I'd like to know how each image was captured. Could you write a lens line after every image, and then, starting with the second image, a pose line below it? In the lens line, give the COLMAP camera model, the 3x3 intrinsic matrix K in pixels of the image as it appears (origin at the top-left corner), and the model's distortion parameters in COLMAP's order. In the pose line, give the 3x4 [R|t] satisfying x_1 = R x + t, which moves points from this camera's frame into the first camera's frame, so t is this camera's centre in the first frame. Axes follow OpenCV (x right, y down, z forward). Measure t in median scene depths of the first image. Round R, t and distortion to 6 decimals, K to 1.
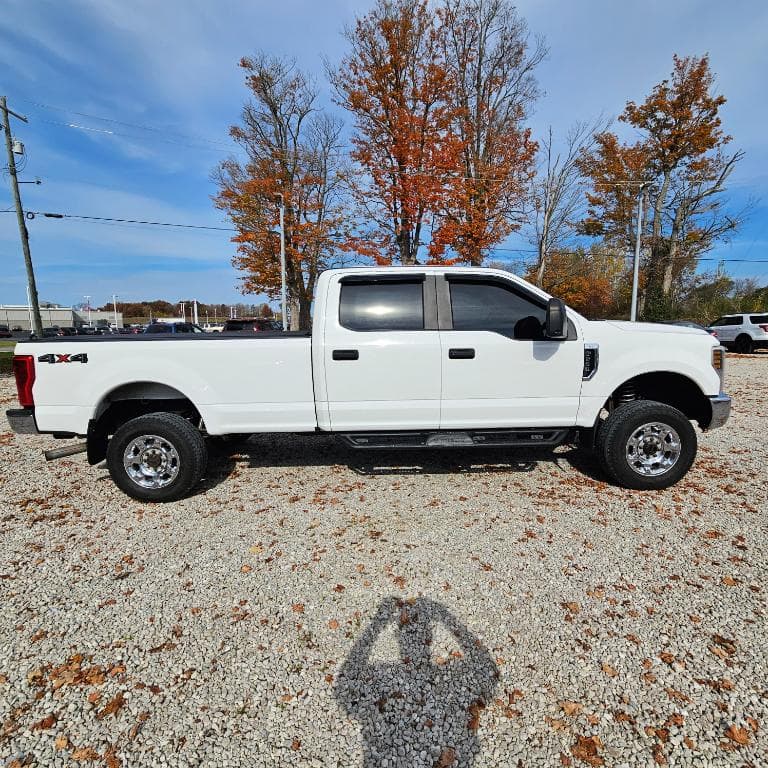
lens RADIAL K [[429.6, 0, 388.9], [0, 429.6, 380.6], [0, 0, 1]] dist [-0.002838, 0.002756]
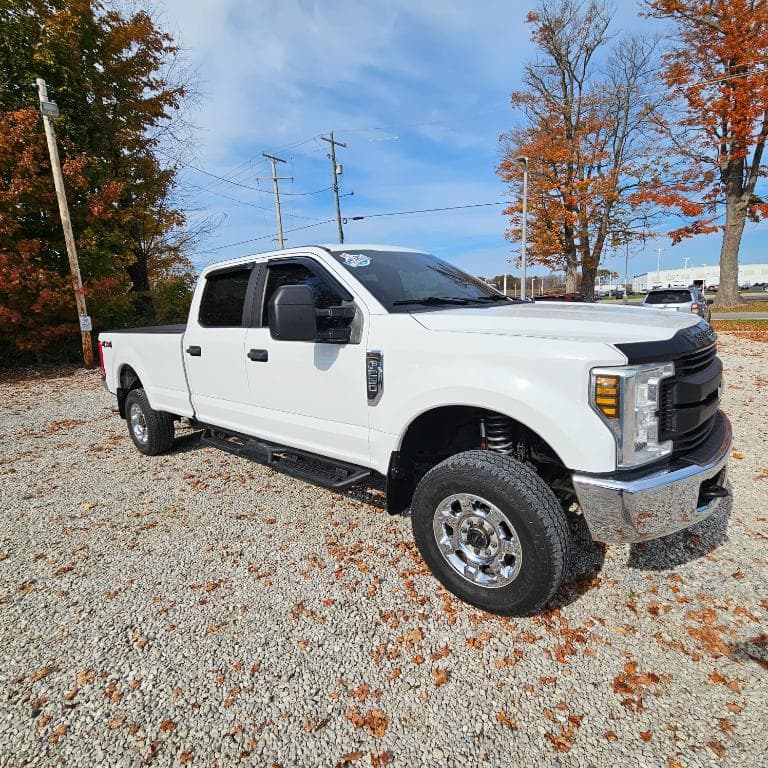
lens RADIAL K [[429.6, 0, 388.9], [0, 429.6, 380.6], [0, 0, 1]] dist [-0.002838, 0.002756]
pose [[0.755740, 0.089364, -0.648746, 0.099195], [-0.047332, 0.995508, 0.081992, -0.010283], [0.653160, -0.031258, 0.756575, 0.056777]]
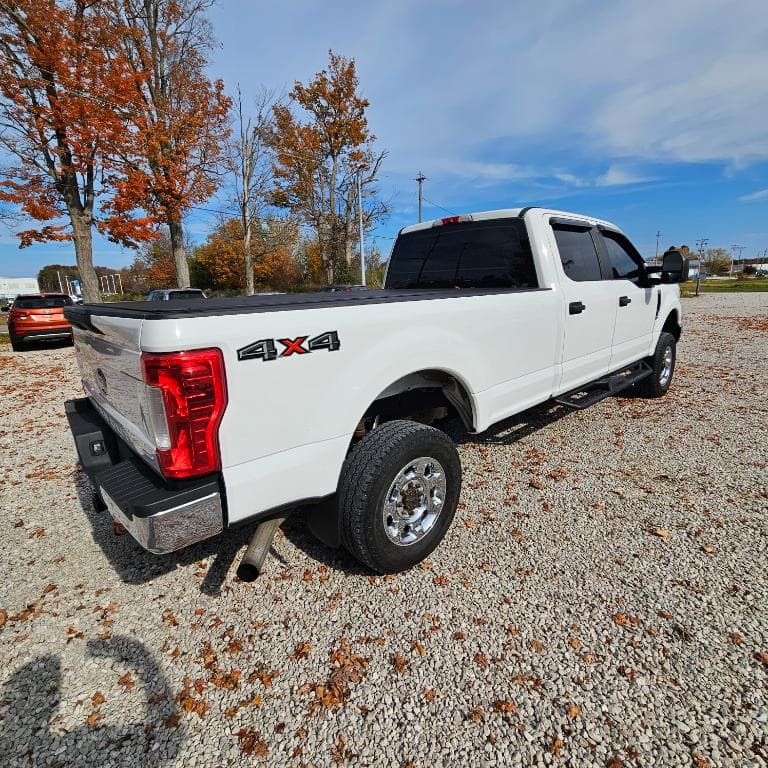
lens RADIAL K [[429.6, 0, 388.9], [0, 429.6, 380.6], [0, 0, 1]] dist [-0.002838, 0.002756]
pose [[0.730453, -0.161545, 0.663583, -0.110401], [0.119663, 0.986865, 0.108524, -0.005901], [-0.672398, 0.000135, 0.740189, 0.066083]]
